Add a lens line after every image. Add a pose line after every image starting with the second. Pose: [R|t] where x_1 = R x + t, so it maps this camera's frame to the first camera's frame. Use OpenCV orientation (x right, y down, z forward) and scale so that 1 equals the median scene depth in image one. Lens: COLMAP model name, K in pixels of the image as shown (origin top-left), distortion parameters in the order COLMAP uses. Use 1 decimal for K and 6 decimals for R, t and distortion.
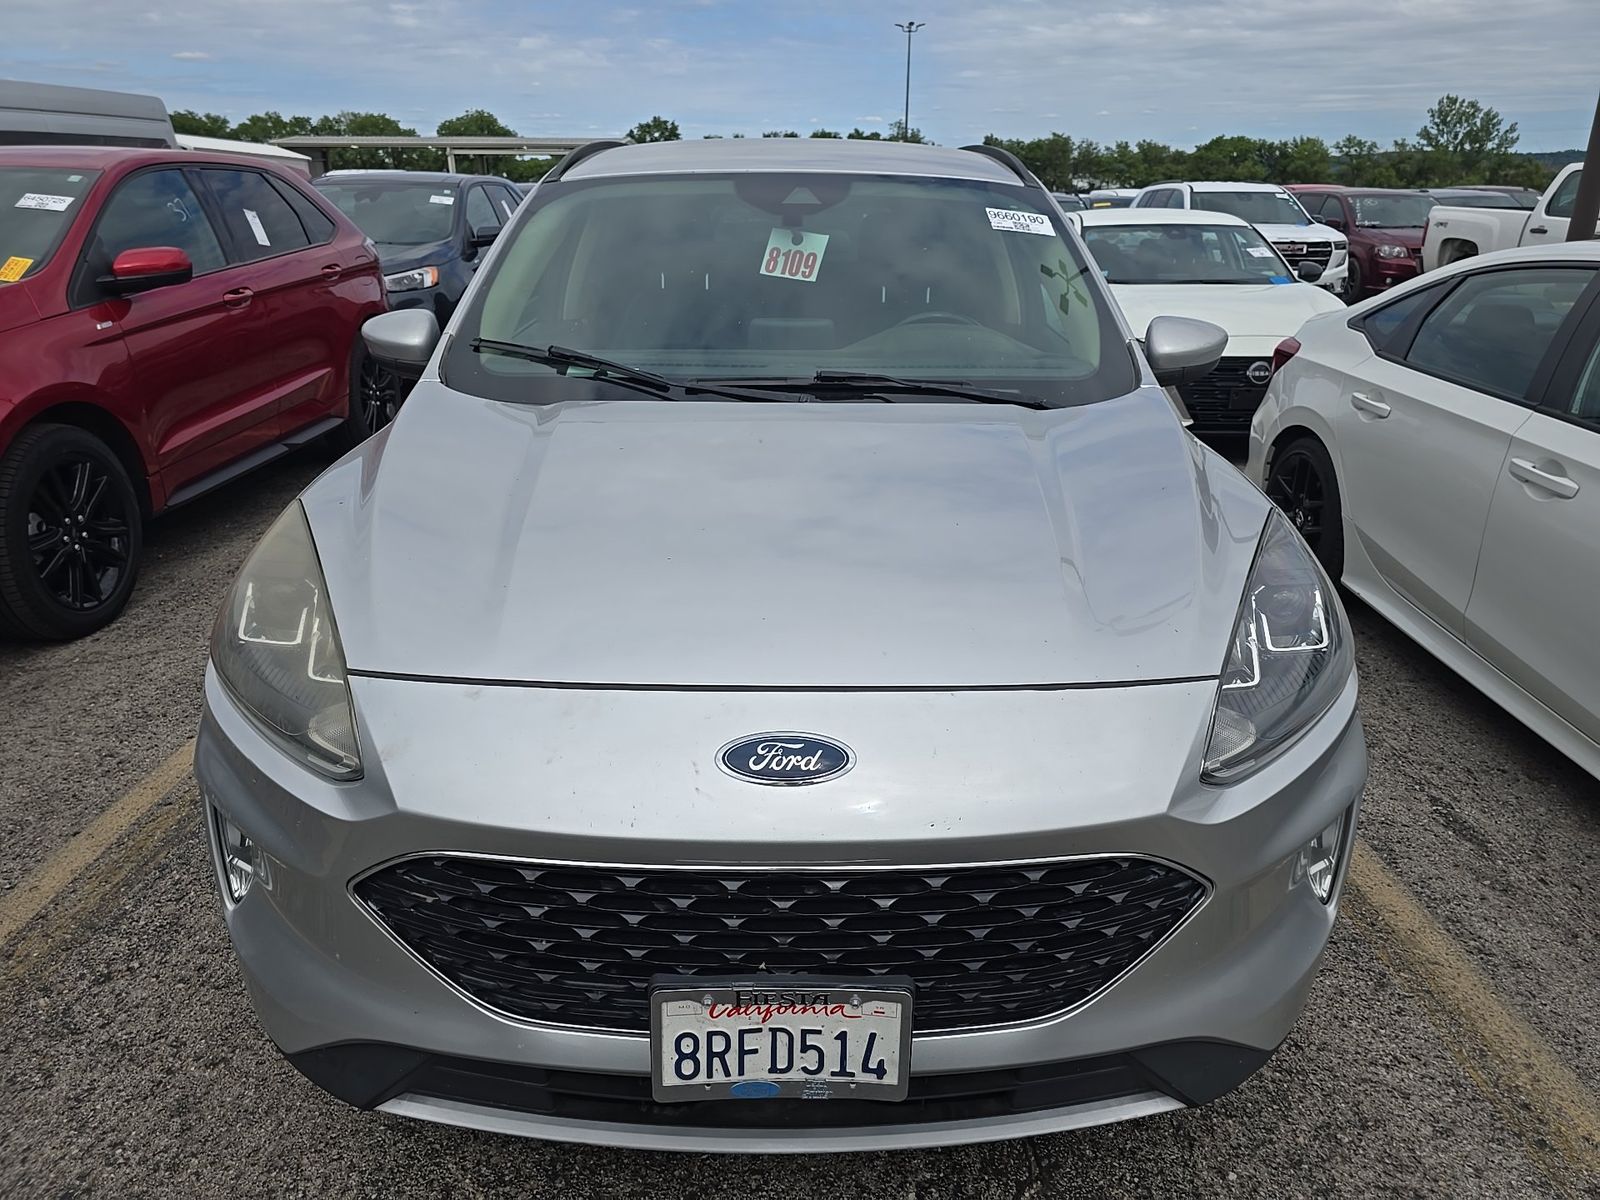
lens RADIAL K [[1130.3, 0, 814.5], [0, 1130.3, 596.3], [0, 0, 1]] dist [0.068165, -0.065480]
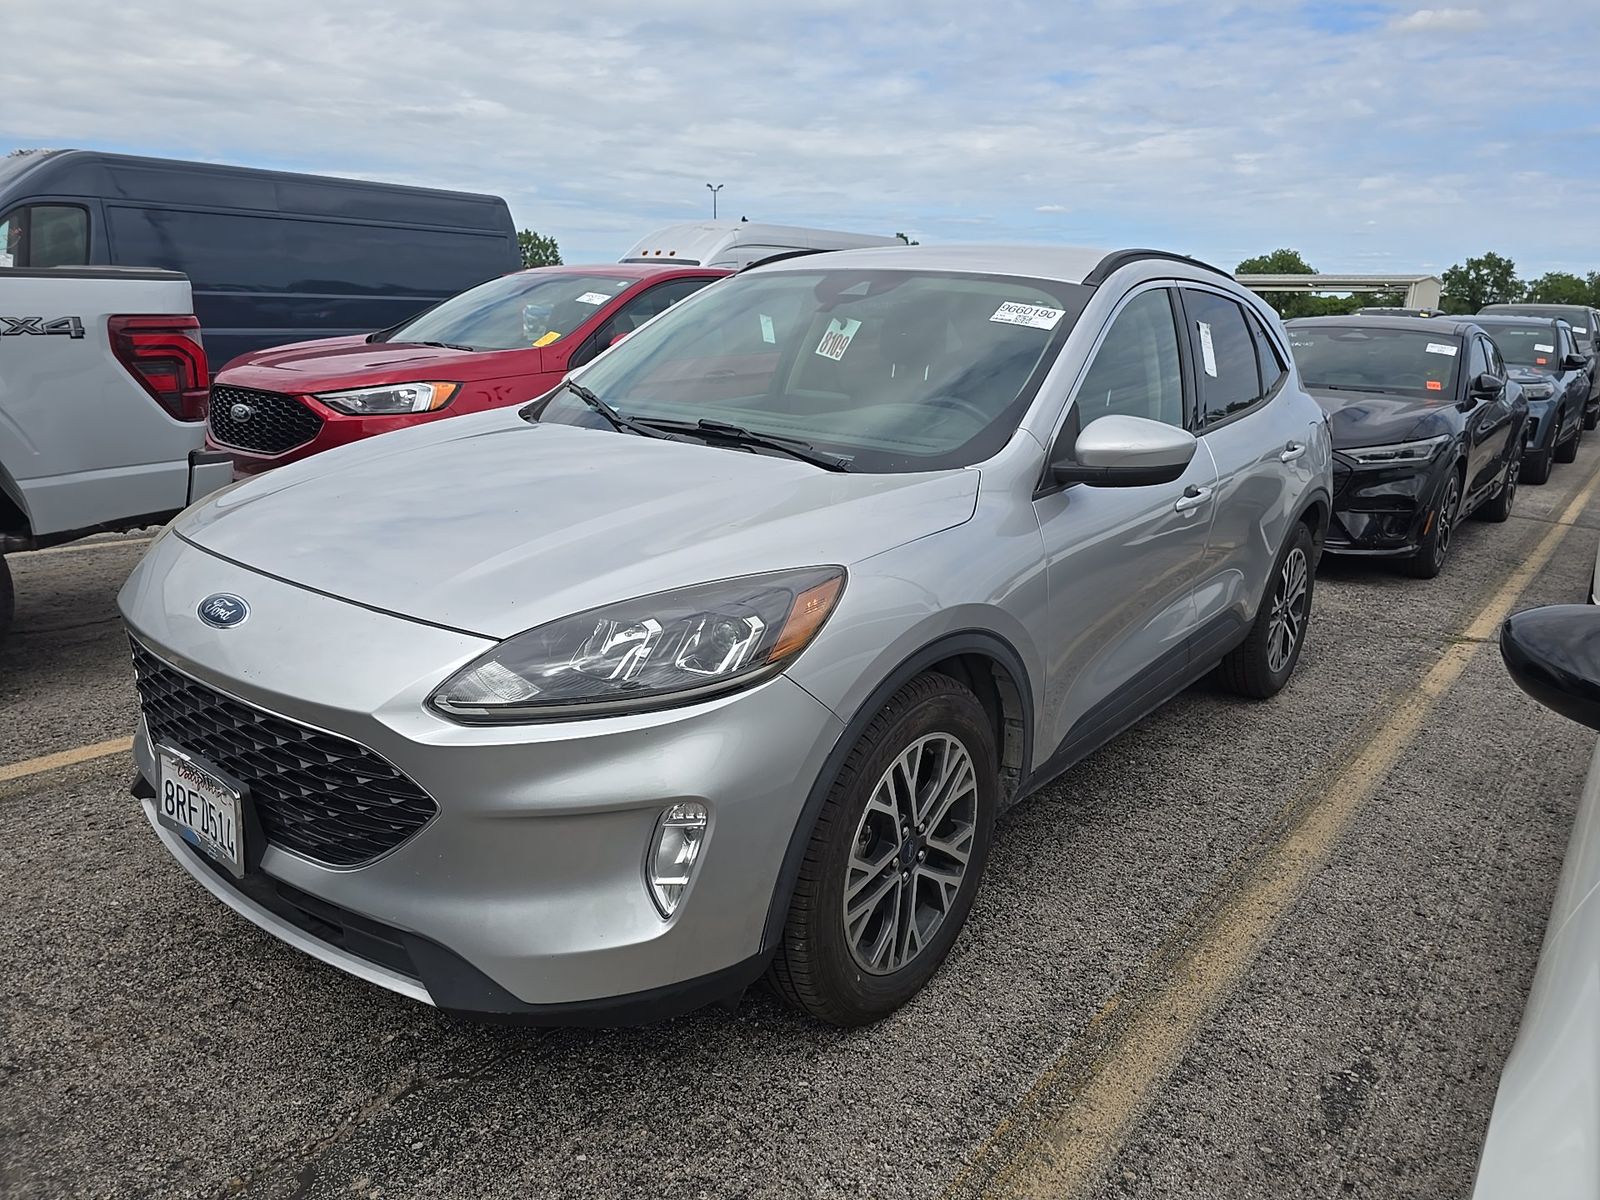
lens RADIAL K [[1130.3, 0, 814.5], [0, 1130.3, 596.3], [0, 0, 1]] dist [0.068165, -0.065480]
pose [[0.781911, 0.176300, -0.597941, 0.049343], [-0.240452, 0.970247, -0.028360, -0.000725], [0.575151, 0.165951, 0.801038, 0.008225]]
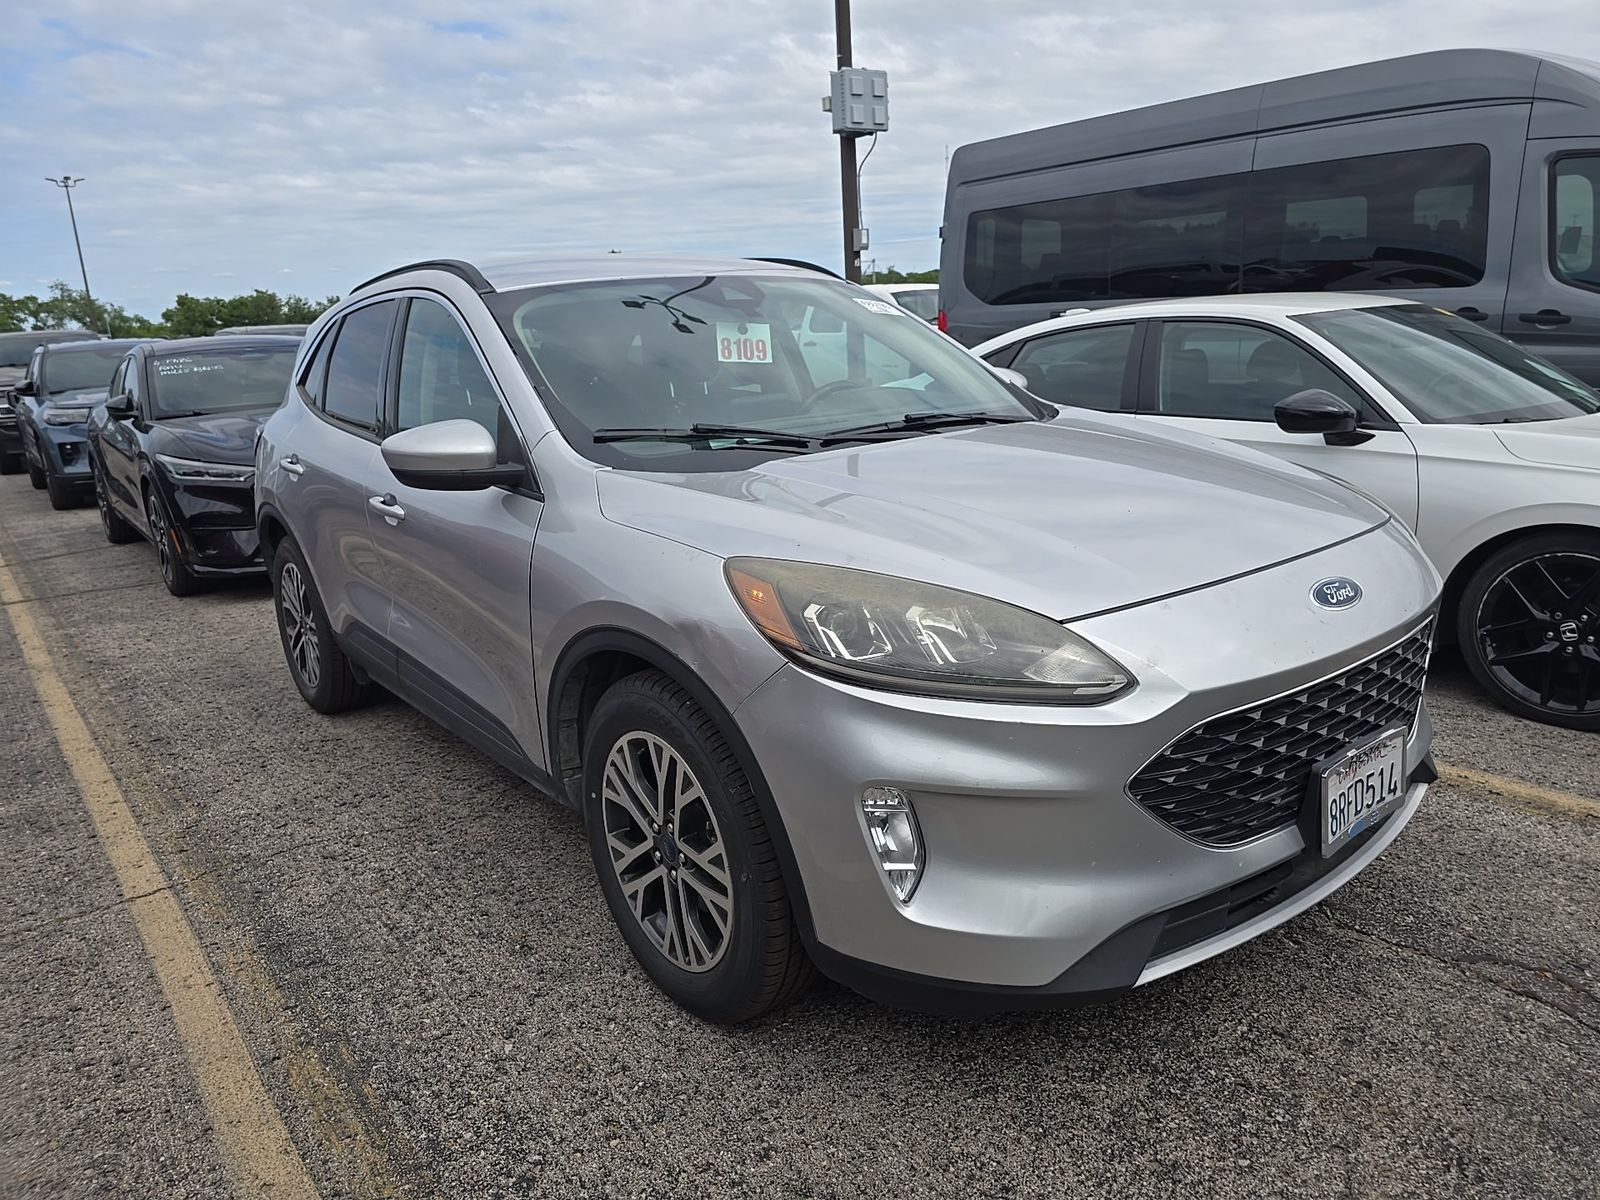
lens RADIAL K [[1151.2, 0, 800.0], [0, 1151.2, 600.0], [0, 0, 1]] dist [0.064532, -0.065960]
pose [[0.784390, -0.194215, 0.589078, -0.050898], [0.265843, 0.963330, -0.036381, 0.000615], [-0.560410, 0.185139, 0.807257, 0.005067]]
